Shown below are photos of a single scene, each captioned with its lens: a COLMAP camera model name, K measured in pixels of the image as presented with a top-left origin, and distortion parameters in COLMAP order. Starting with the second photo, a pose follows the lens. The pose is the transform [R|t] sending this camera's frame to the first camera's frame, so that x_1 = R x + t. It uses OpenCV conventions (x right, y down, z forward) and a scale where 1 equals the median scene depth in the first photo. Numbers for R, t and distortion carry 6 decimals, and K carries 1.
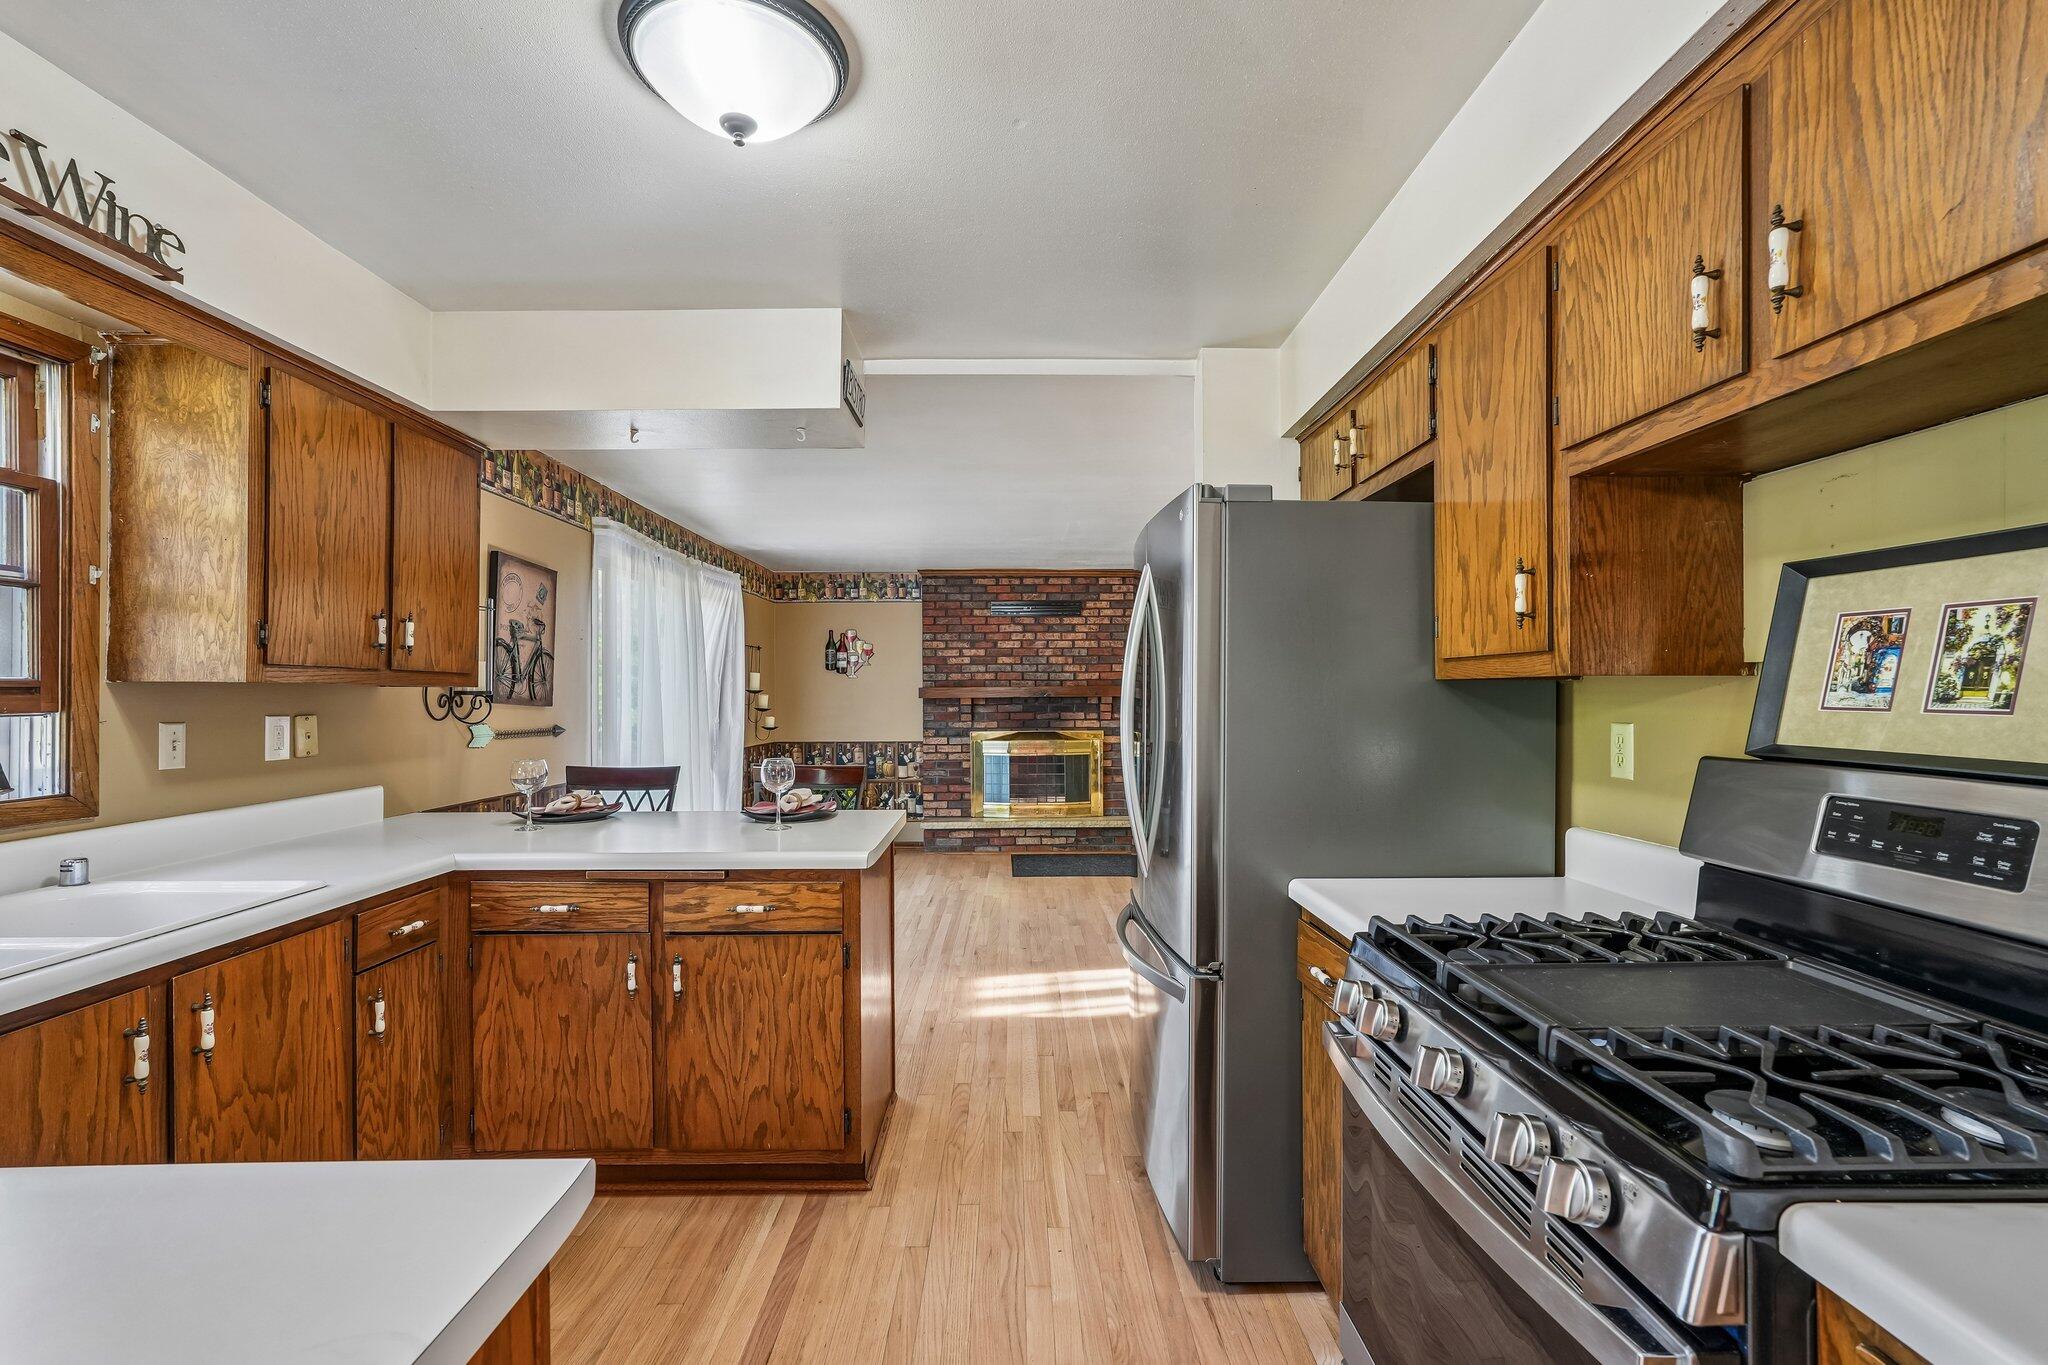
lens RADIAL K [[901.3, 0, 1023.0], [0, 901.3, 695.1], [0, 0, 1]] dist [0.002101, 0.001131]
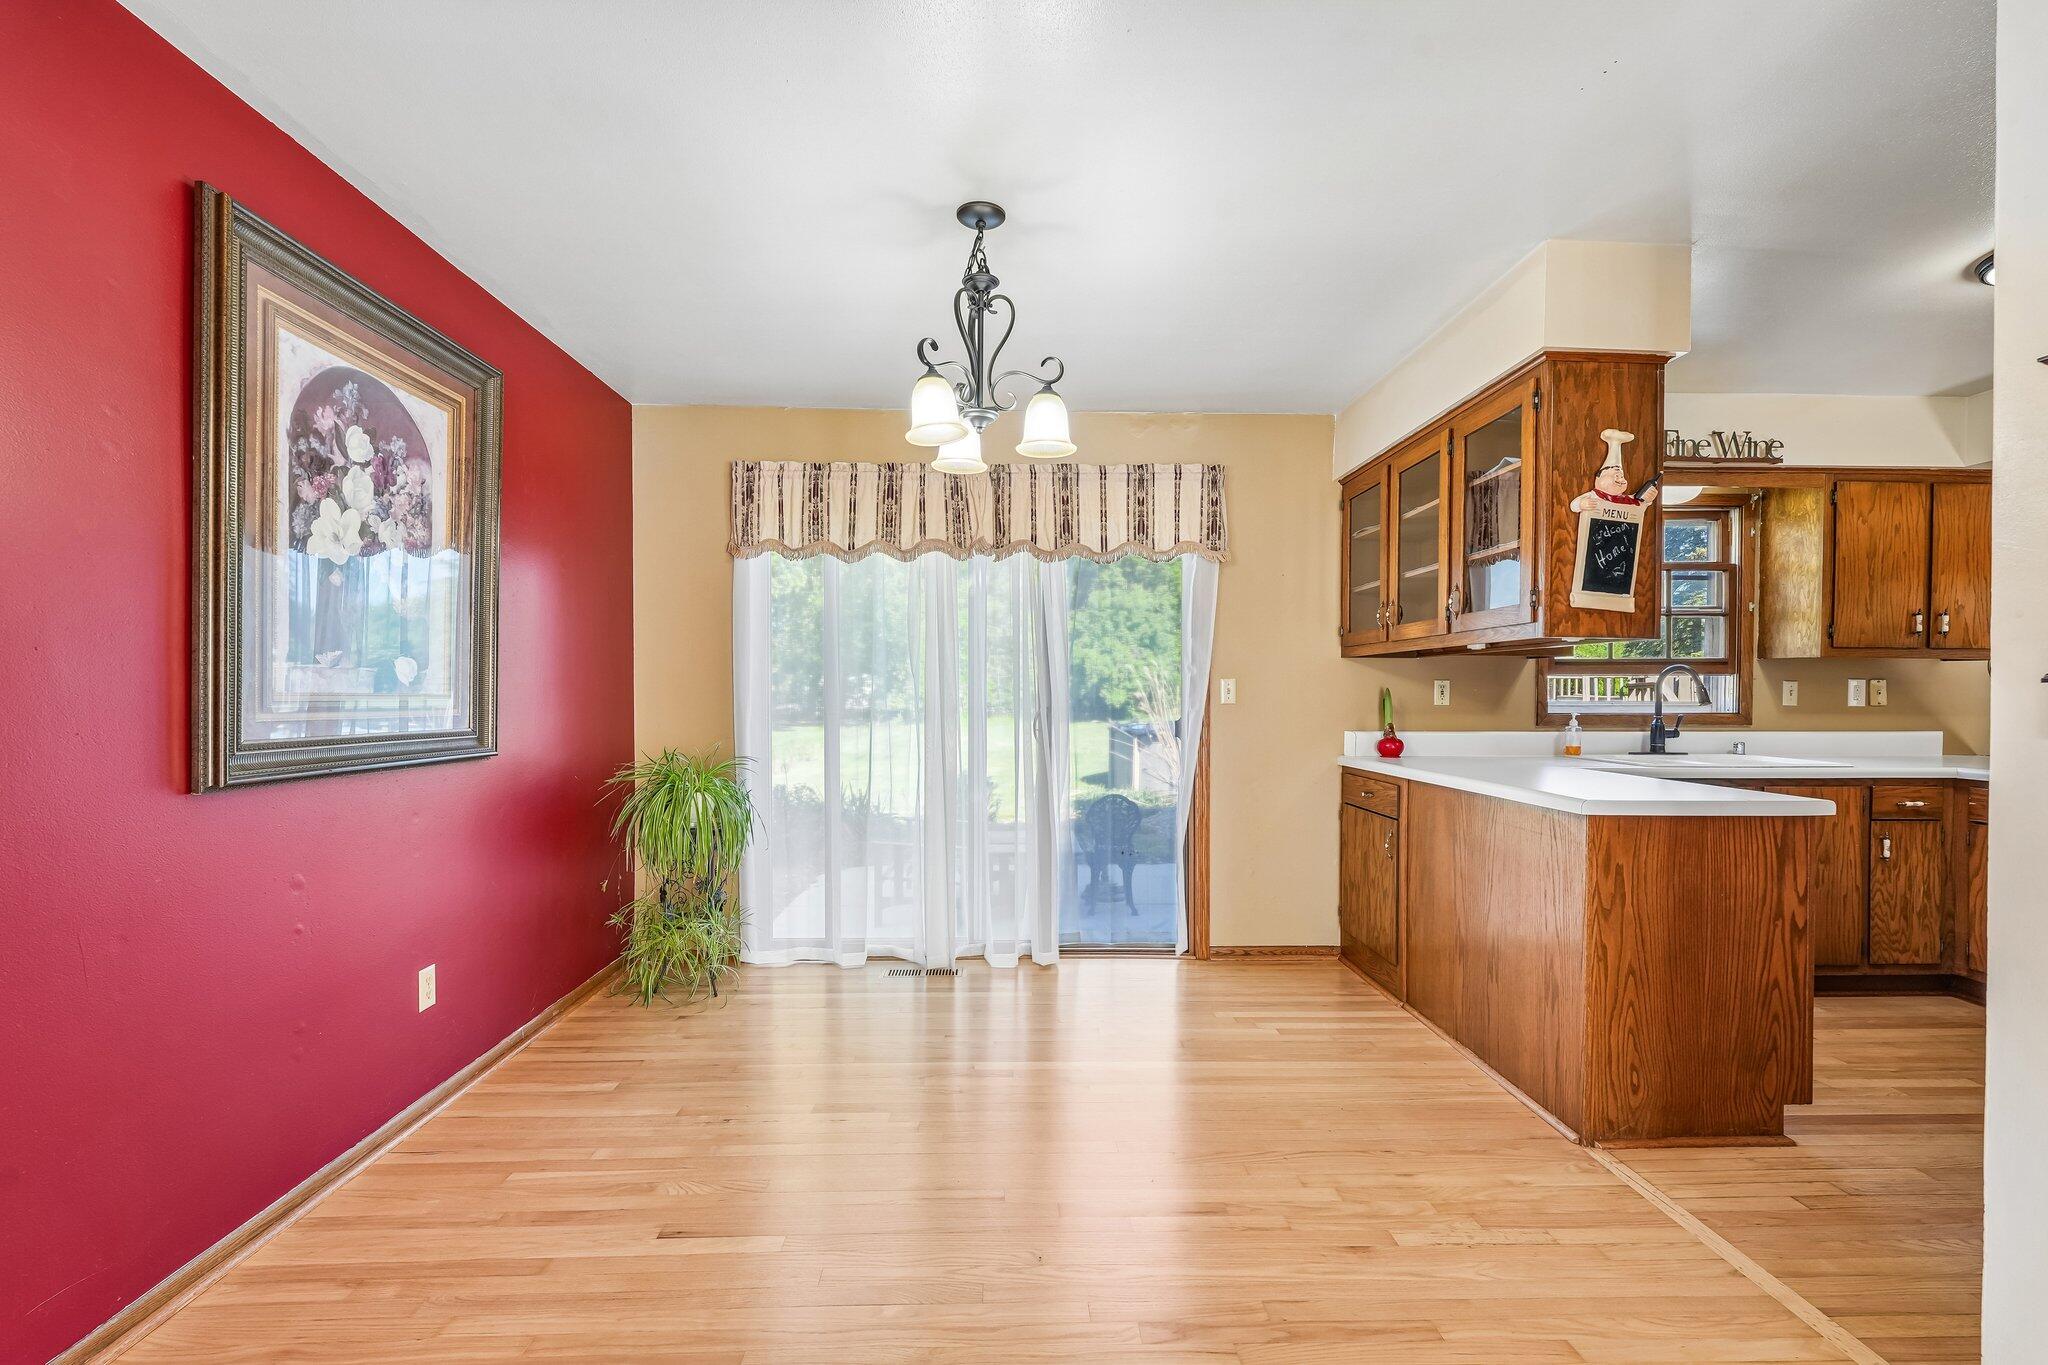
lens RADIAL K [[901.3, 0, 1031.3], [0, 901.3, 691.5], [0, 0, 1]] dist [0.002101, 0.001131]
pose [[0.034996, 0.006692, -0.999365, 0.916610], [-0.005633, 0.999963, 0.006499, 0.052602], [0.999372, 0.005402, 0.035033, -0.666933]]
